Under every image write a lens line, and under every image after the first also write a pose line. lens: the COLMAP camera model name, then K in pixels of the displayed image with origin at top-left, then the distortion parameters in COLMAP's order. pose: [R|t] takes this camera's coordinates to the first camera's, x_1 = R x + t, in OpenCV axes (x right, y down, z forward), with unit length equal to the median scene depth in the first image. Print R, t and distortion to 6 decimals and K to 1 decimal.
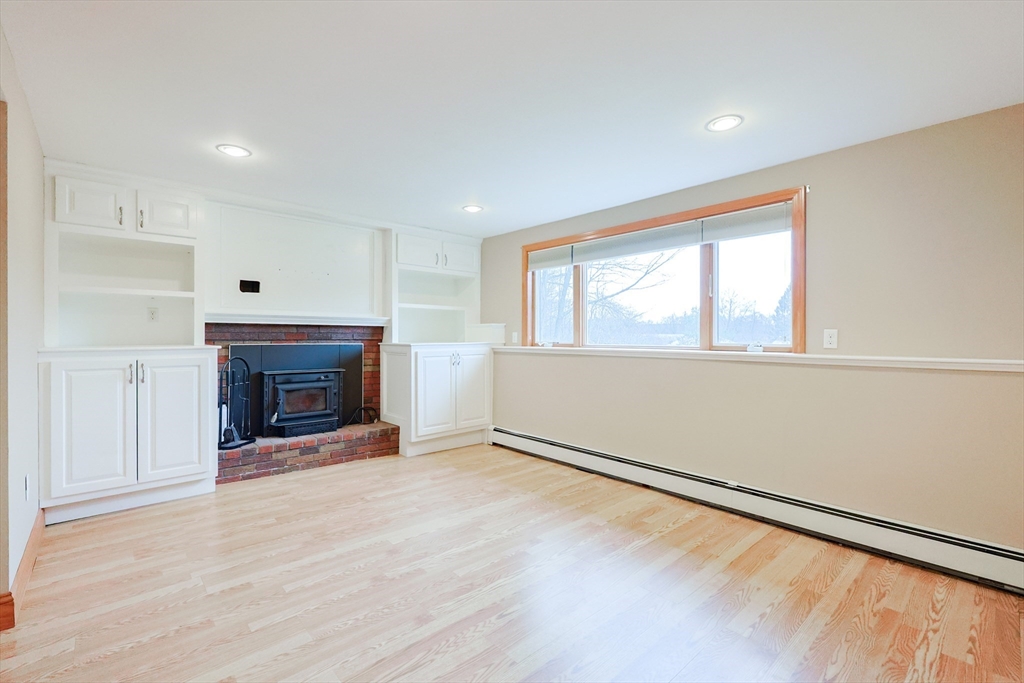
lens RADIAL K [[446.7, 0, 517.0], [0, 446.7, 340.2], [0, 0, 1]] dist [0.001511, 0.000930]
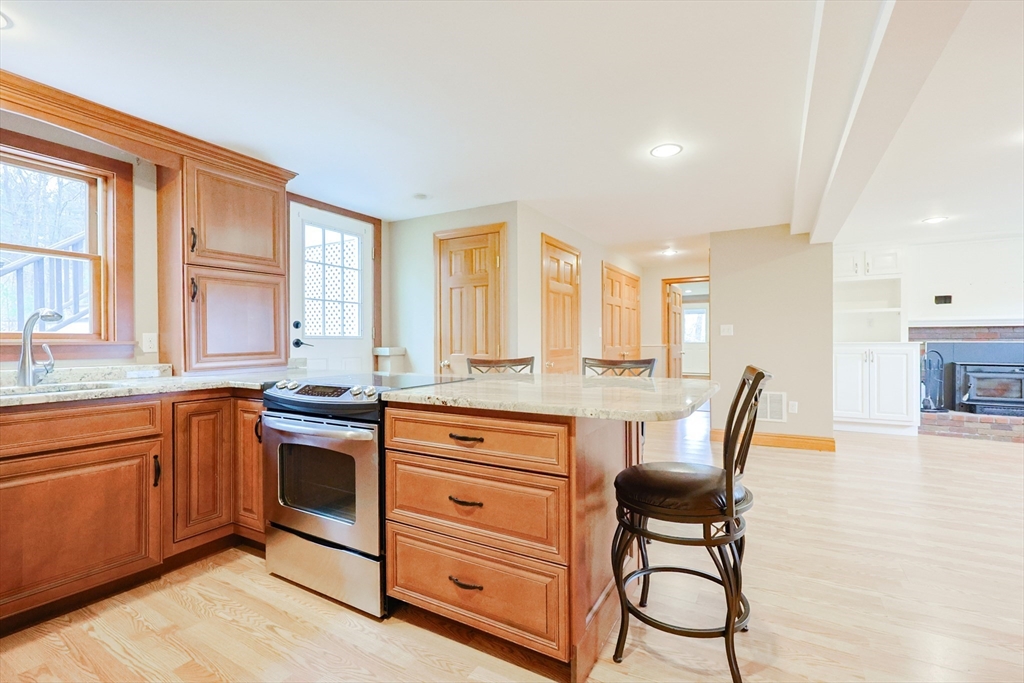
lens RADIAL K [[446.7, 0, 520.0], [0, 446.7, 342.9], [0, 0, 1]] dist [0.001511, 0.000930]
pose [[0.288410, -0.001874, -0.957505, 0.340180], [-0.002149, 0.999994, -0.002605, 0.019035], [0.957505, 0.002809, 0.288404, -0.634893]]
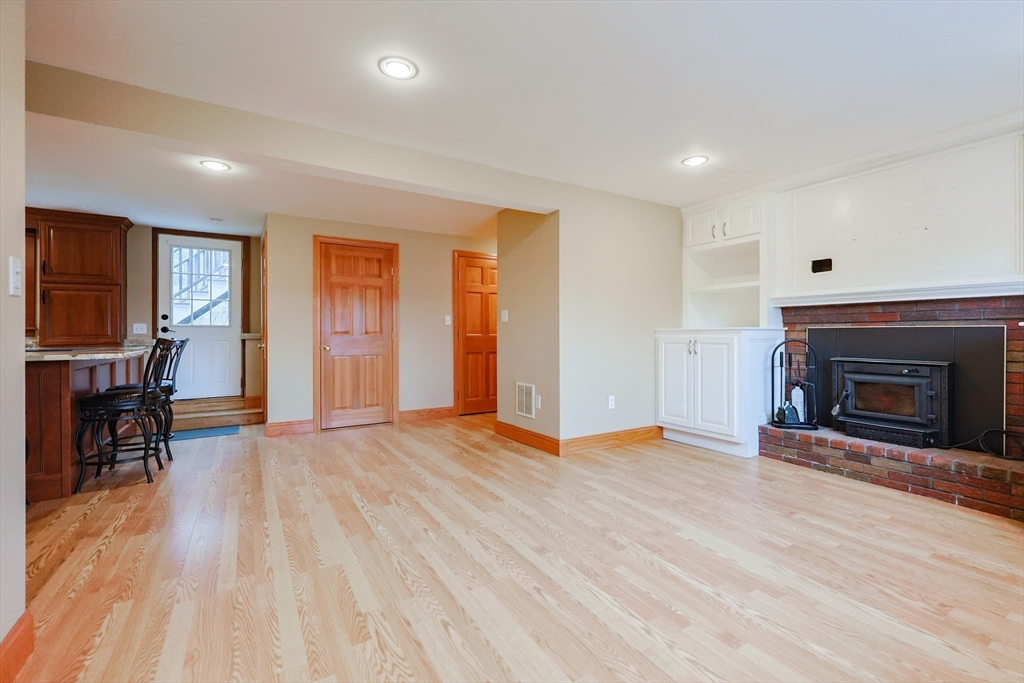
lens RADIAL K [[446.7, 0, 515.0], [0, 446.7, 339.6], [0, 0, 1]] dist [0.001511, 0.000930]
pose [[-0.201472, 0.008216, -0.979460, 0.446038], [-0.005962, 0.999936, 0.009614, 0.029866], [0.979476, 0.007776, -0.201410, 0.549241]]
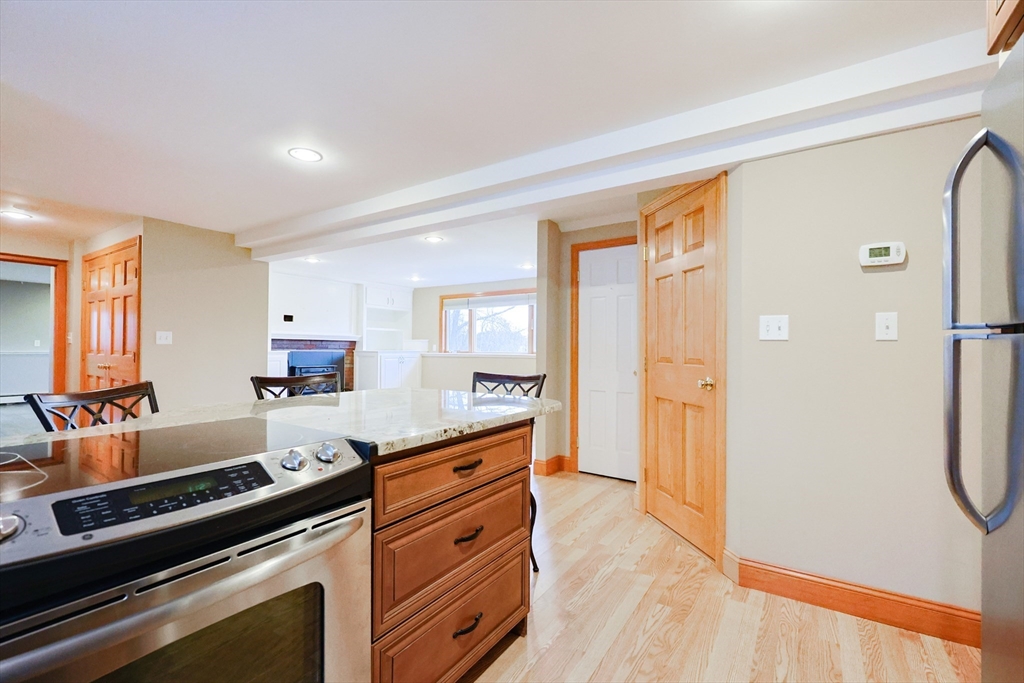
lens RADIAL K [[446.7, 0, 524.8], [0, 446.7, 339.1], [0, 0, 1]] dist [0.001511, 0.000930]
pose [[0.965770, 0.011213, 0.259156, -0.144722], [-0.004233, 0.999613, -0.027477, 0.007917], [-0.259364, 0.025439, 0.965445, -0.960226]]
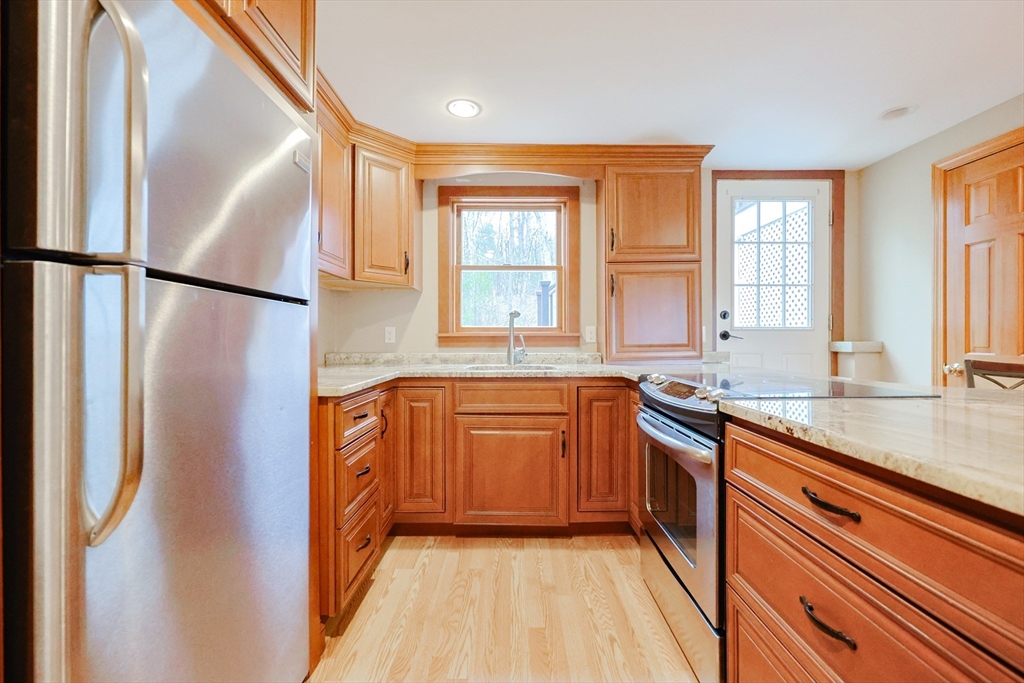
lens RADIAL K [[446.7, 0, 522.0], [0, 446.7, 341.5], [0, 0, 1]] dist [0.001511, 0.000930]
pose [[-0.674173, 0.002388, -0.738569, 0.190003], [-0.006518, 0.999937, 0.009183, 0.024832], [0.738544, 0.011005, -0.674115, -0.521943]]
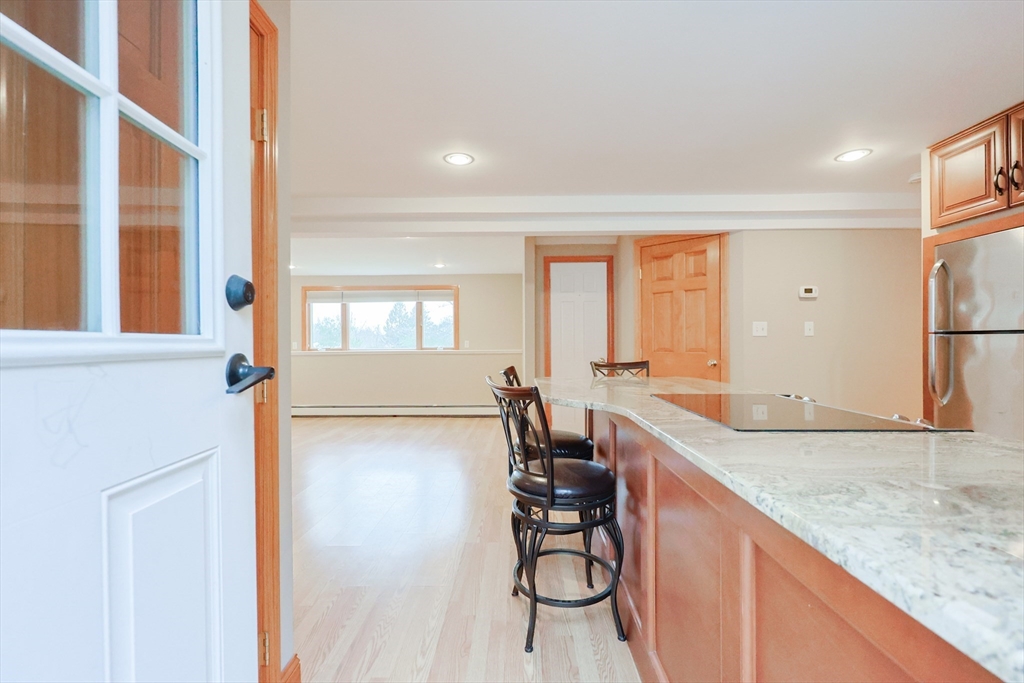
lens RADIAL K [[446.7, 0, 527.8], [0, 446.7, 345.4], [0, 0, 1]] dist [0.001511, 0.000930]
pose [[0.670063, -0.008503, 0.742256, -0.760373], [0.012556, 0.999921, 0.000120, 0.005914], [-0.742198, 0.009240, 0.670117, -0.777619]]
